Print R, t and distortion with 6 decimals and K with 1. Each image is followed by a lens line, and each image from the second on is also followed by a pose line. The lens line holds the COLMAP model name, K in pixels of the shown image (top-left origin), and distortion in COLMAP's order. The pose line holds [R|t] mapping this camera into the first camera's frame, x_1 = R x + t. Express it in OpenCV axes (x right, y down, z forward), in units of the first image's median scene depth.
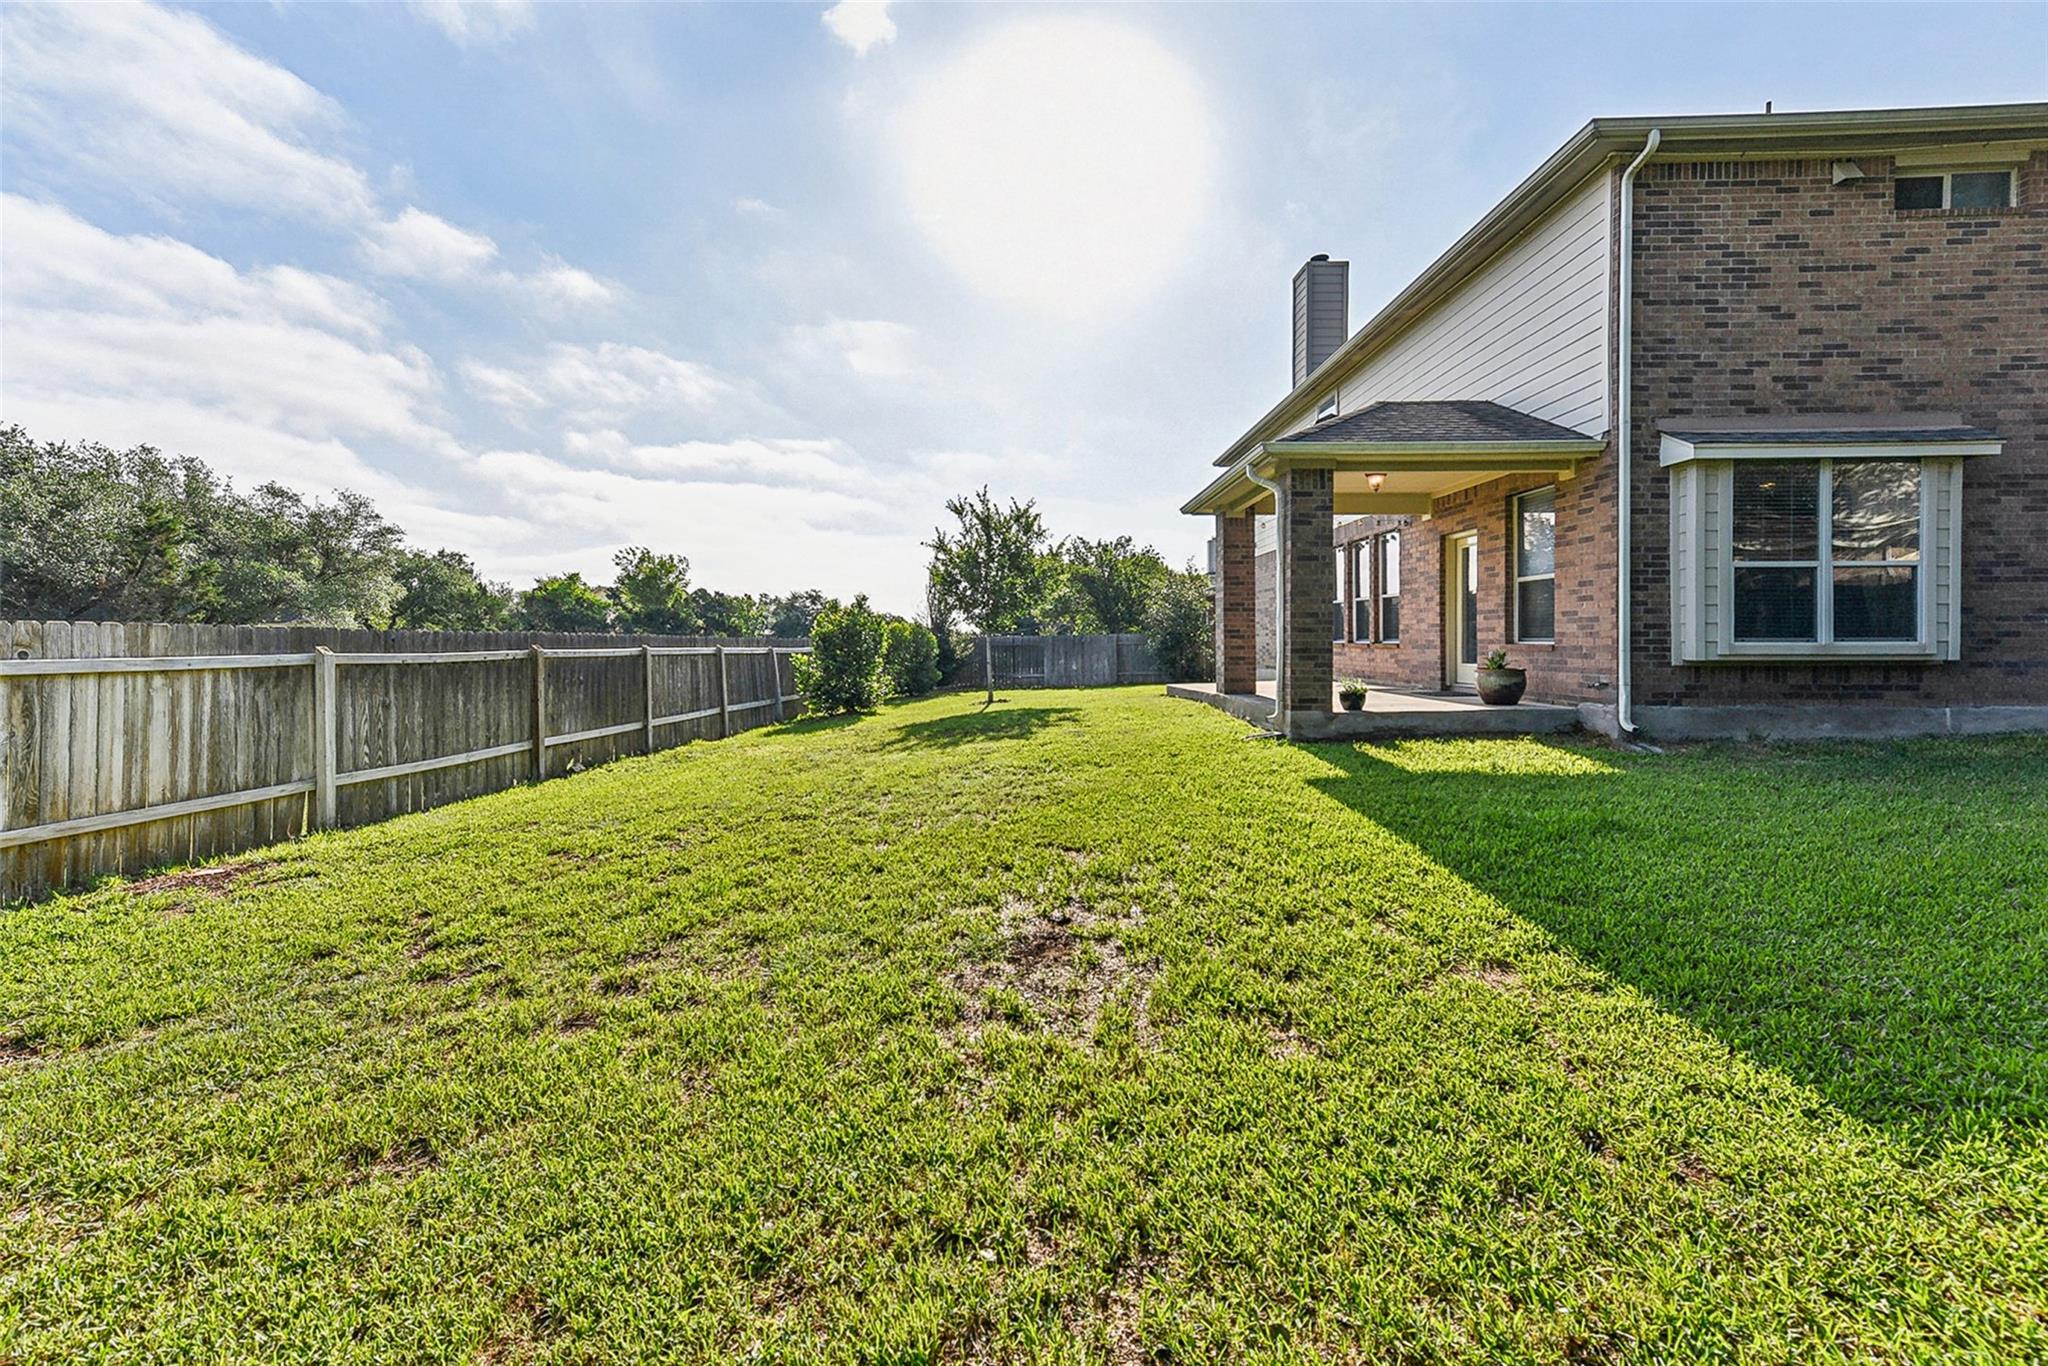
lens RADIAL K [[813.8, 0, 1045.3], [0, 813.8, 661.7], [0, 0, 1]] dist [0.026081, 0.000230]
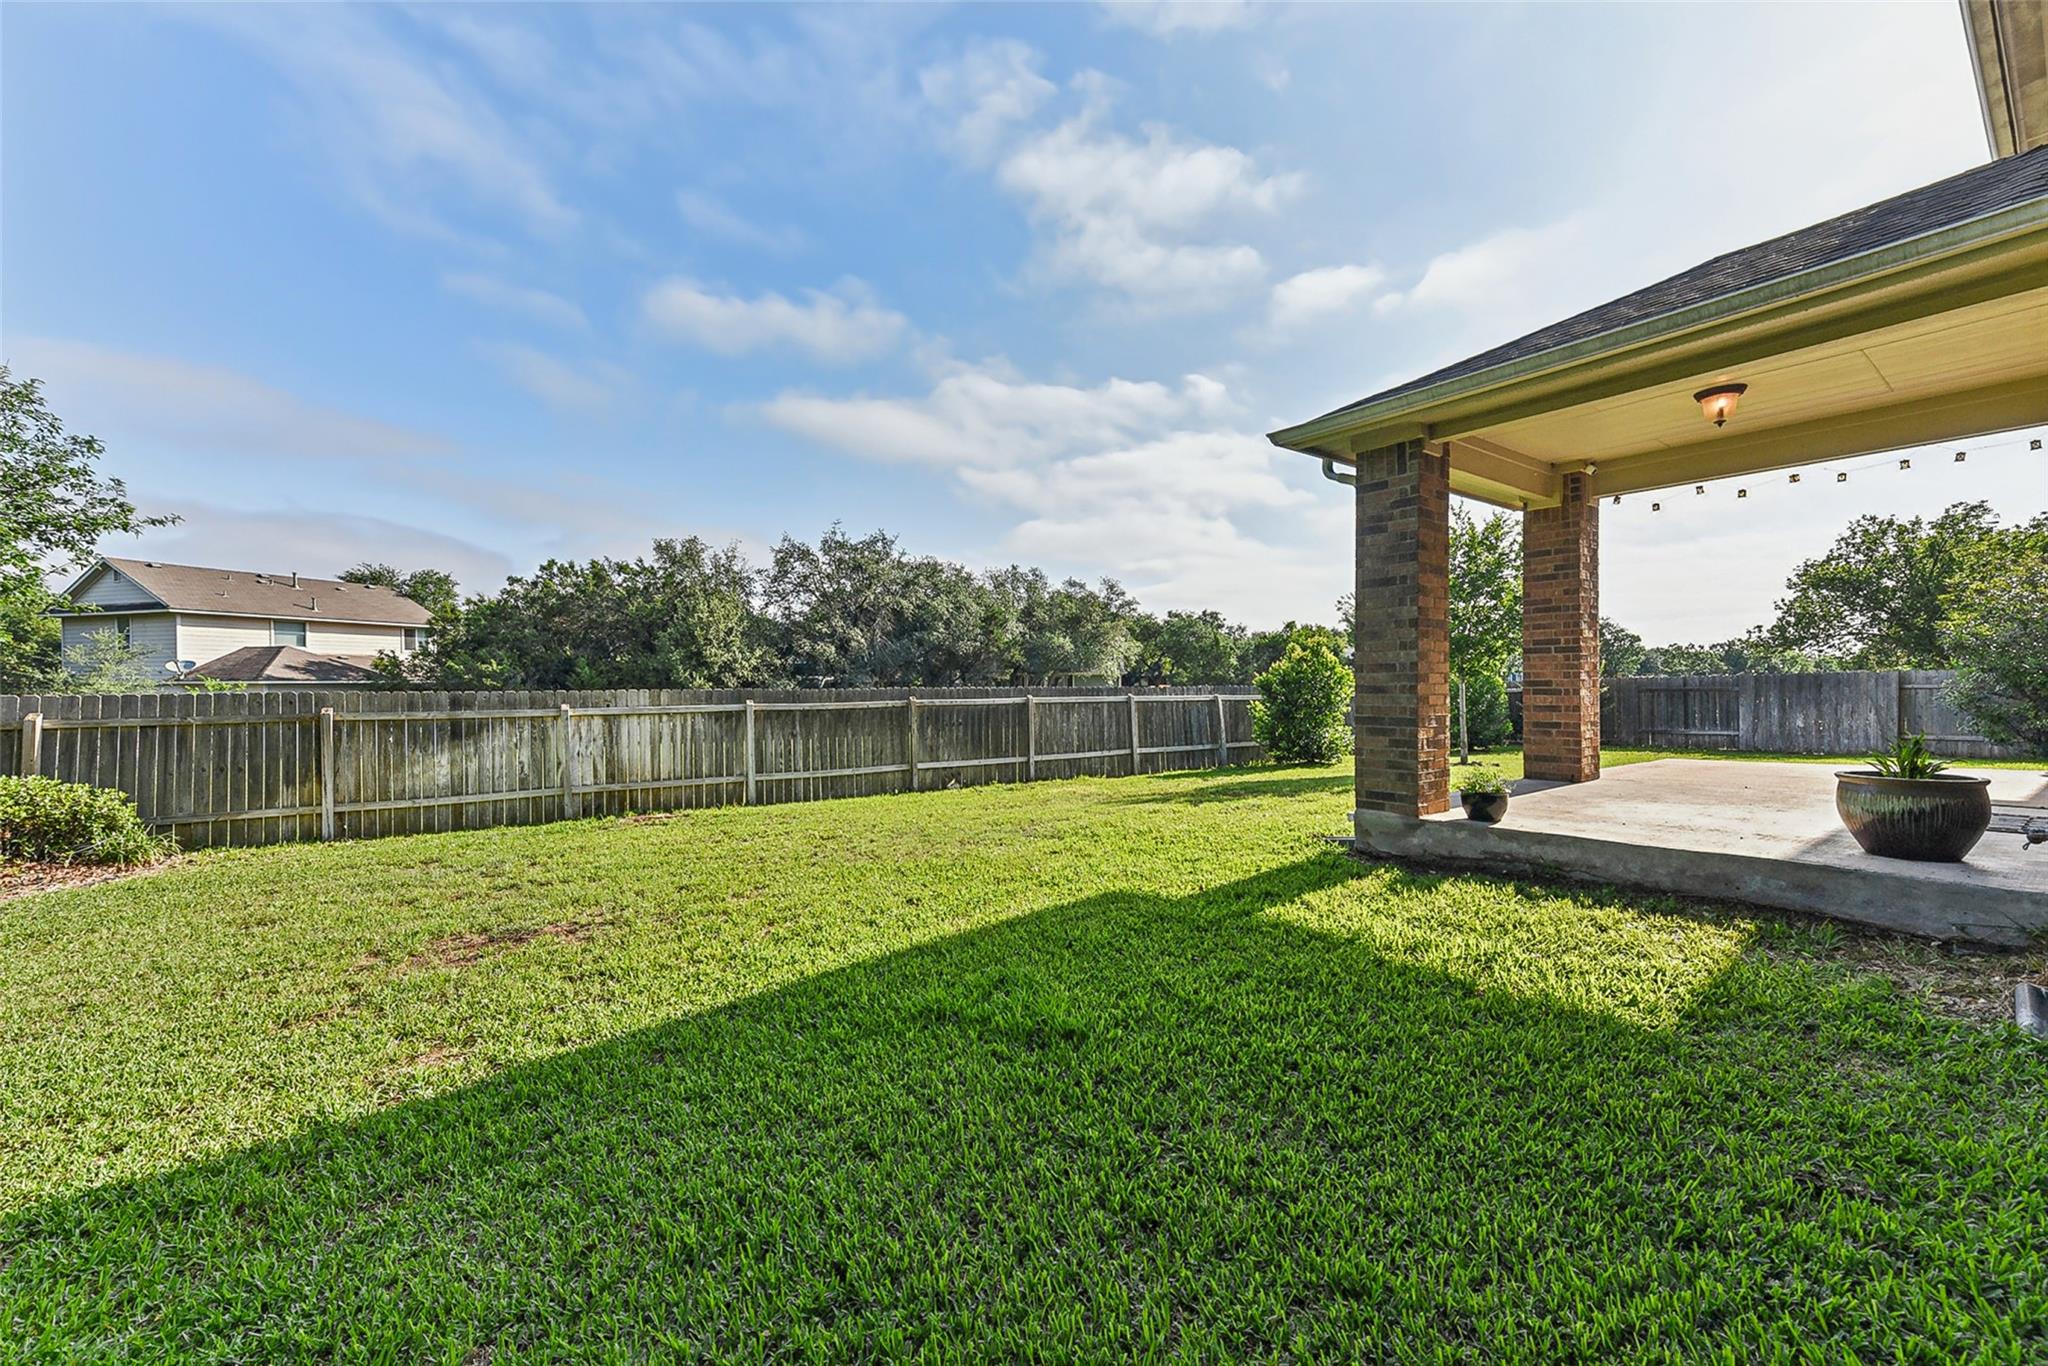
lens RADIAL K [[813.8, 0, 1043.4], [0, 813.8, 690.0], [0, 0, 1]] dist [0.026081, 0.000230]
pose [[0.583973, 0.004684, -0.811760, 0.702296], [-0.013014, 0.999909, -0.003592, -0.032326], [0.811669, 0.012661, 0.583981, 0.386703]]
